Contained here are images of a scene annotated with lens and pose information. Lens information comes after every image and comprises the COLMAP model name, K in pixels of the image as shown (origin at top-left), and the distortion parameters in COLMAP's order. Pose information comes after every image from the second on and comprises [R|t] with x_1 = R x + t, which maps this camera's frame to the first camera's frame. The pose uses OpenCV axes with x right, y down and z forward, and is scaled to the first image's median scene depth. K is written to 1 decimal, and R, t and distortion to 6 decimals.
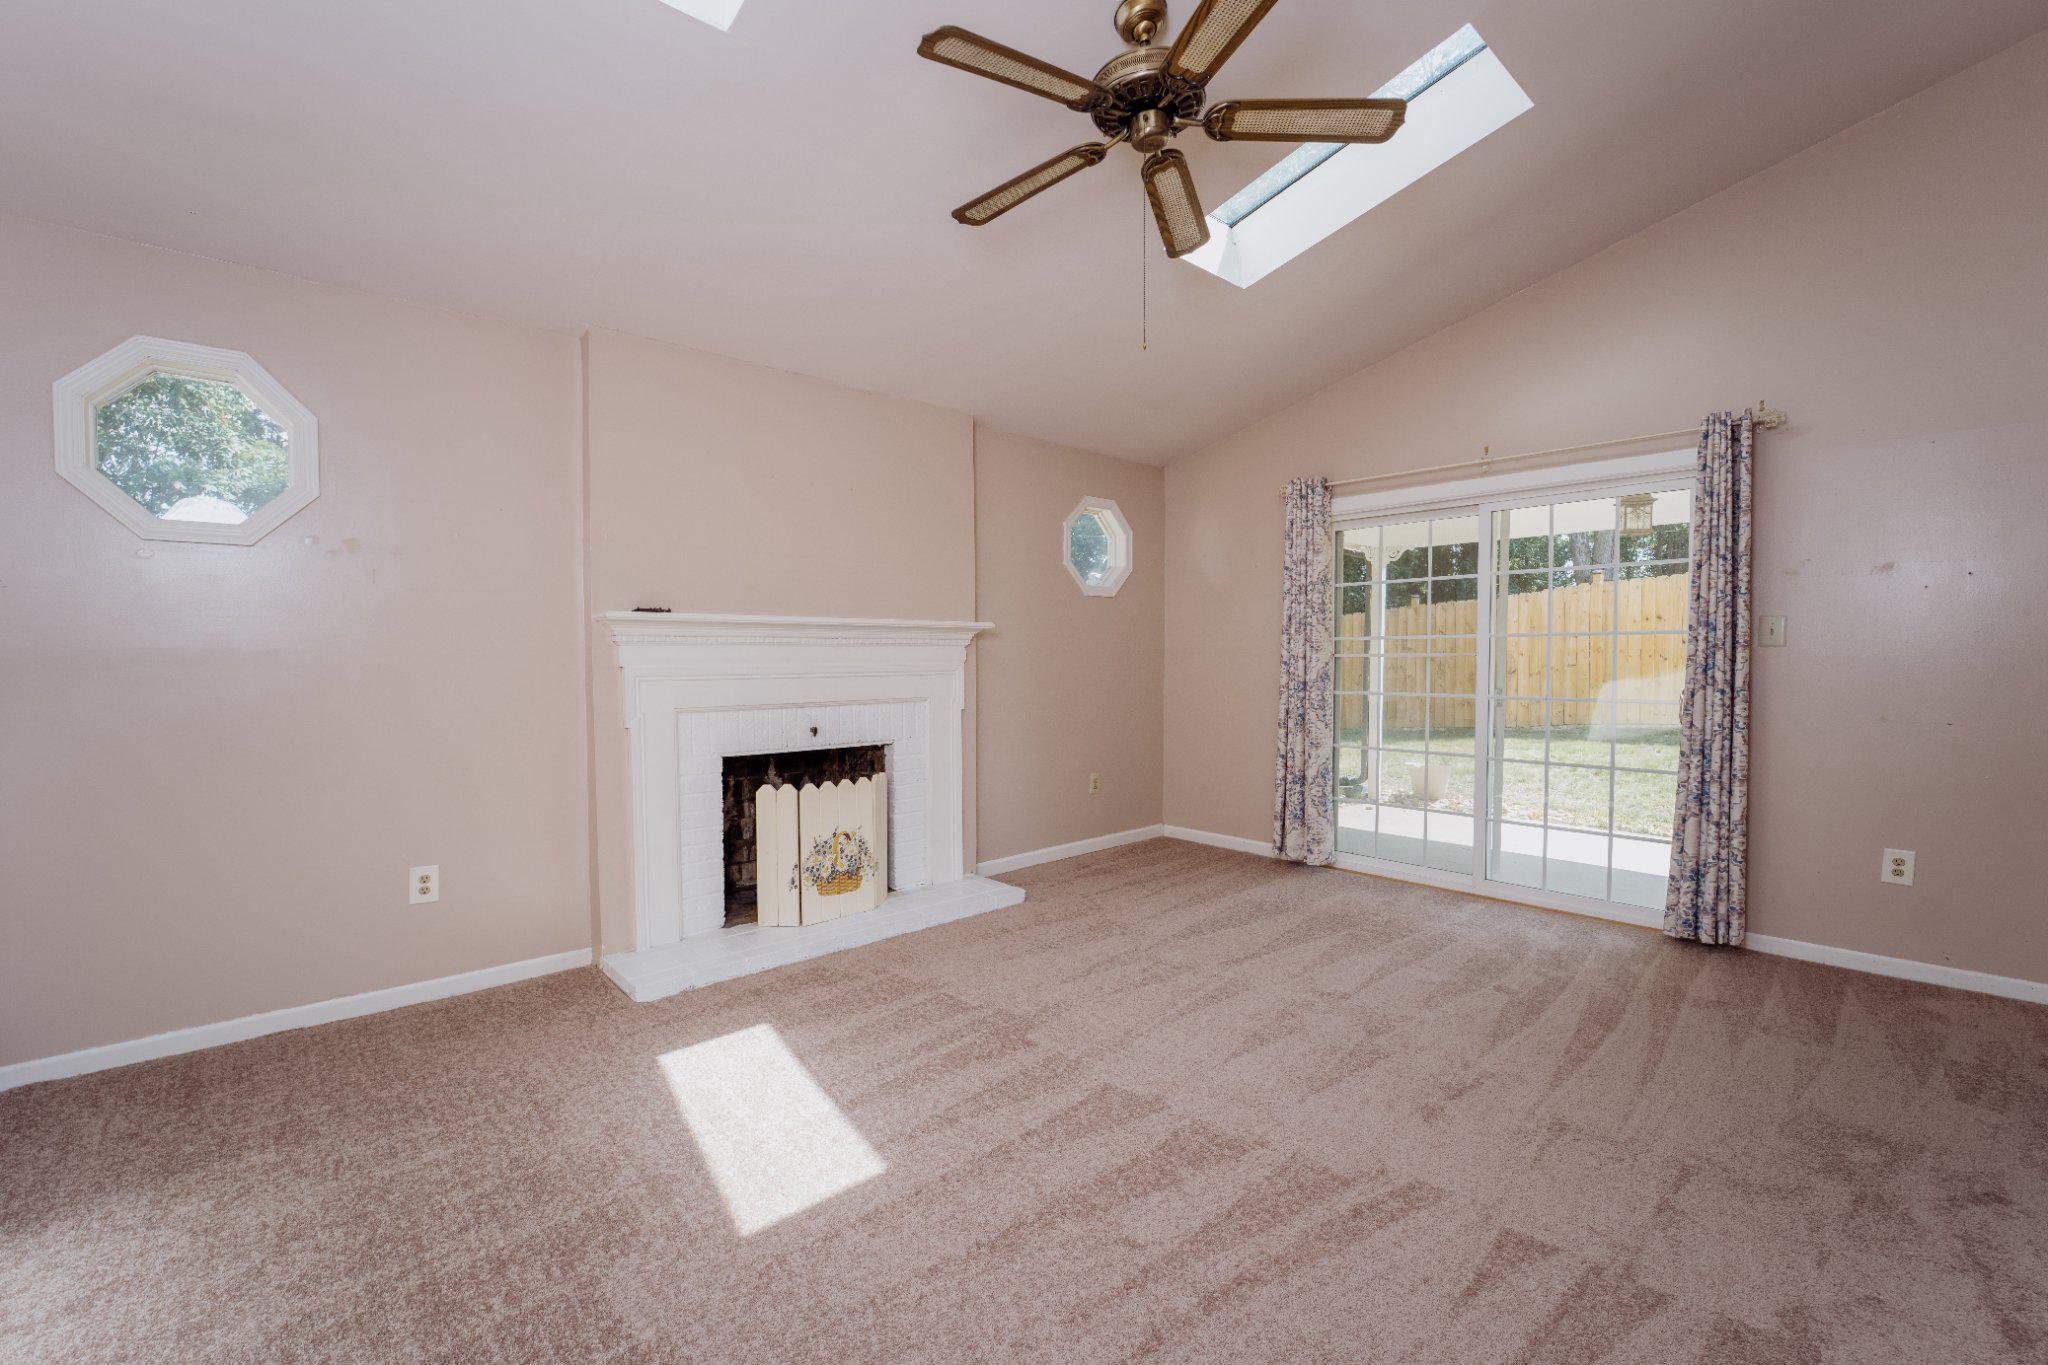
lens RADIAL K [[824.8, 0, 1025.1], [0, 824.8, 683.6], [0, 0, 1]] dist [-0.018618, -0.001010]
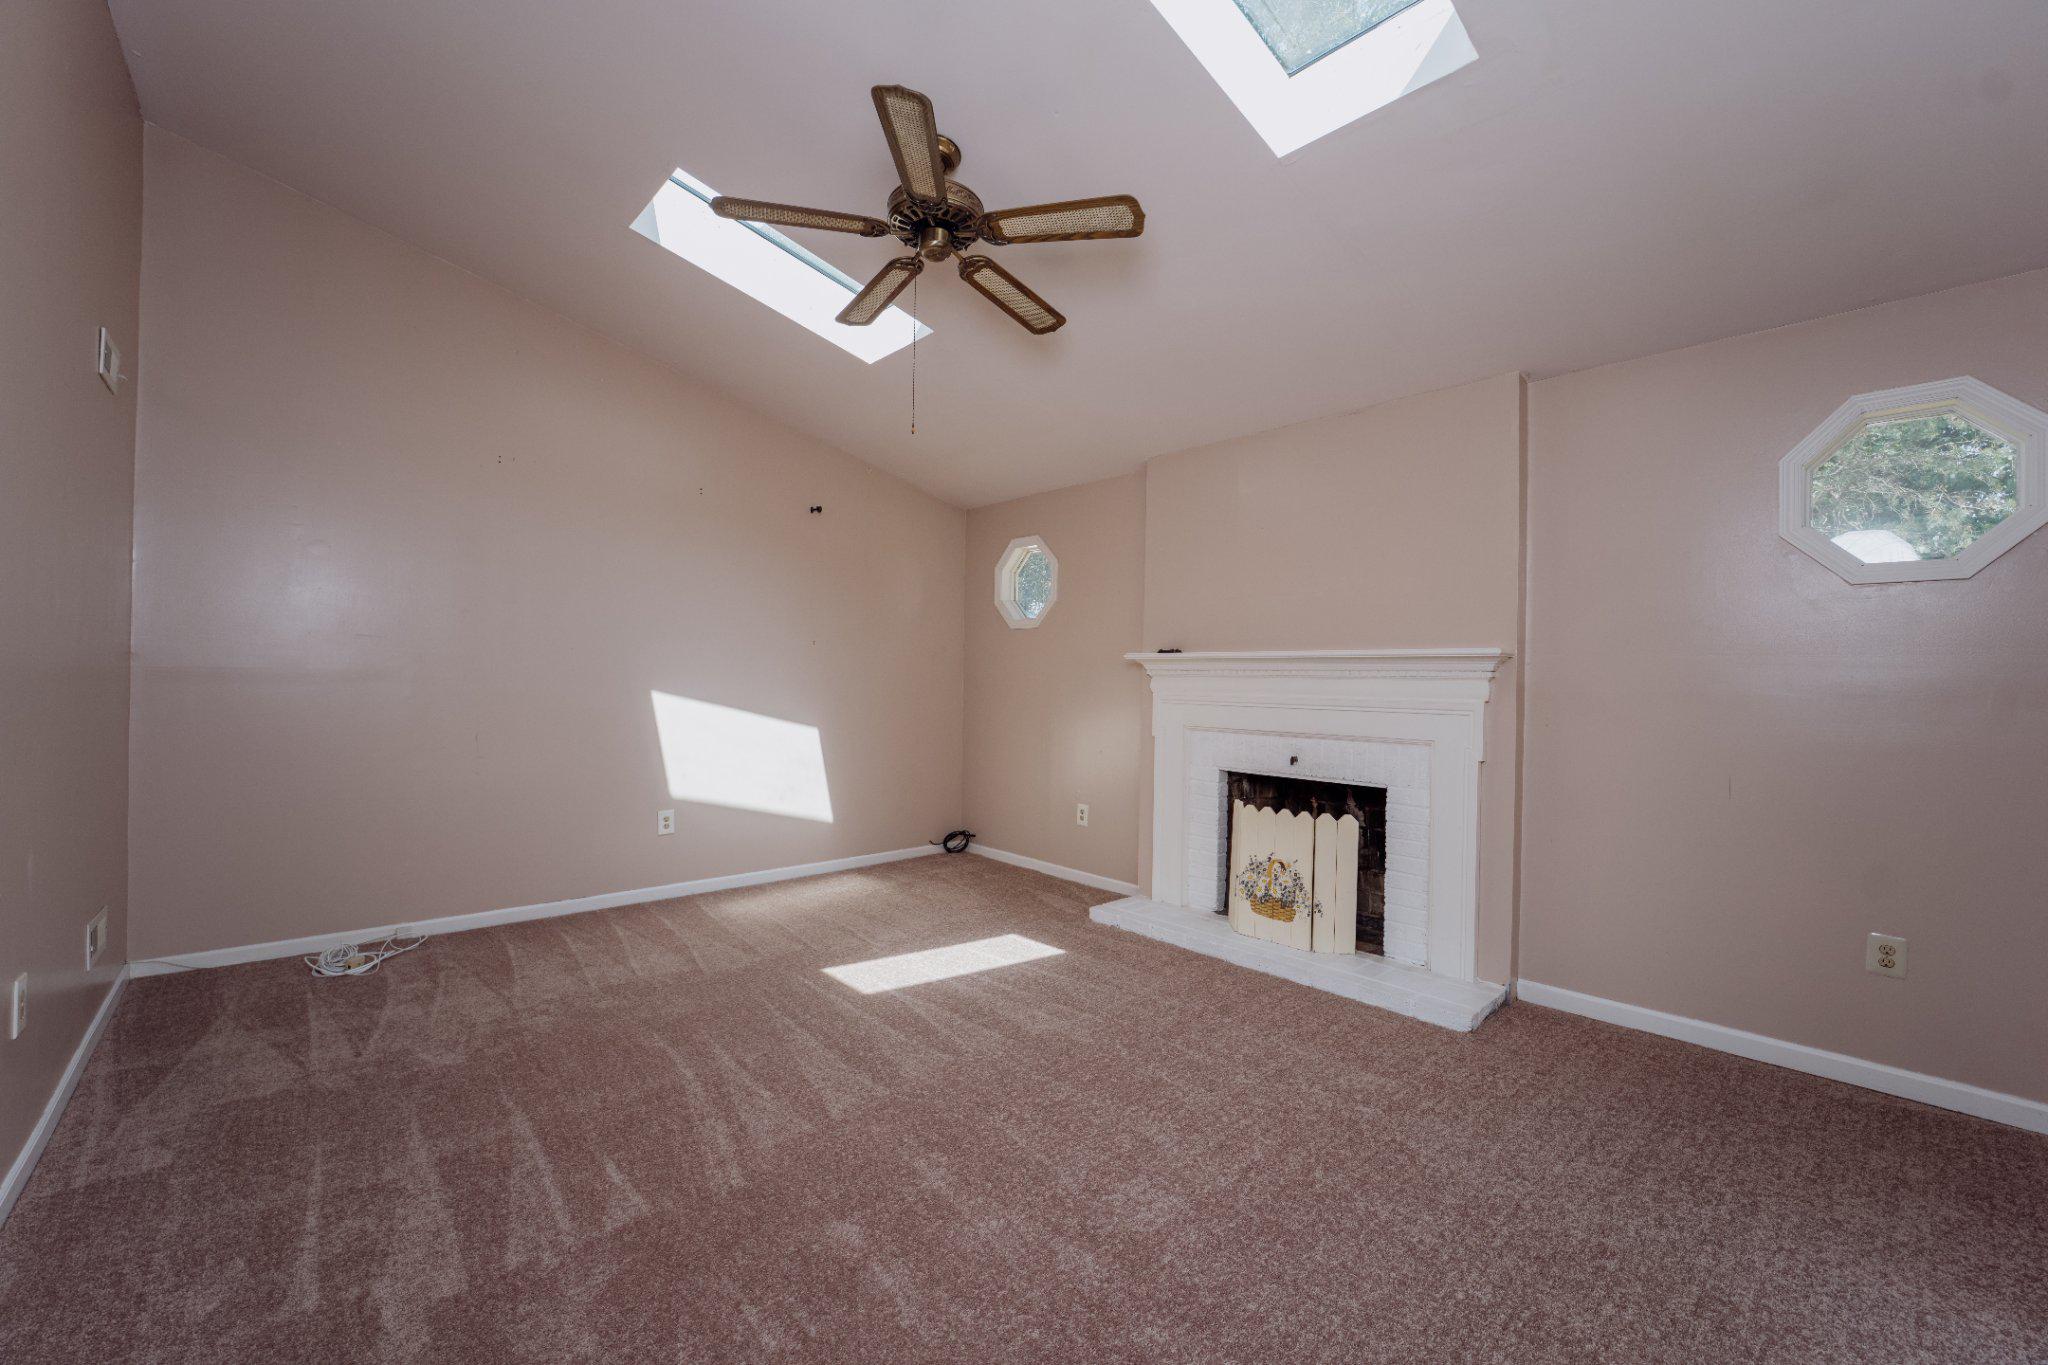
lens RADIAL K [[824.8, 0, 1041.5], [0, 824.8, 678.0], [0, 0, 1]] dist [-0.018618, -0.001010]
pose [[0.021649, 0.001799, -0.999764, 0.791445], [-0.046746, 0.998907, 0.000786, -0.032271], [0.998672, 0.046718, 0.021709, 0.671325]]
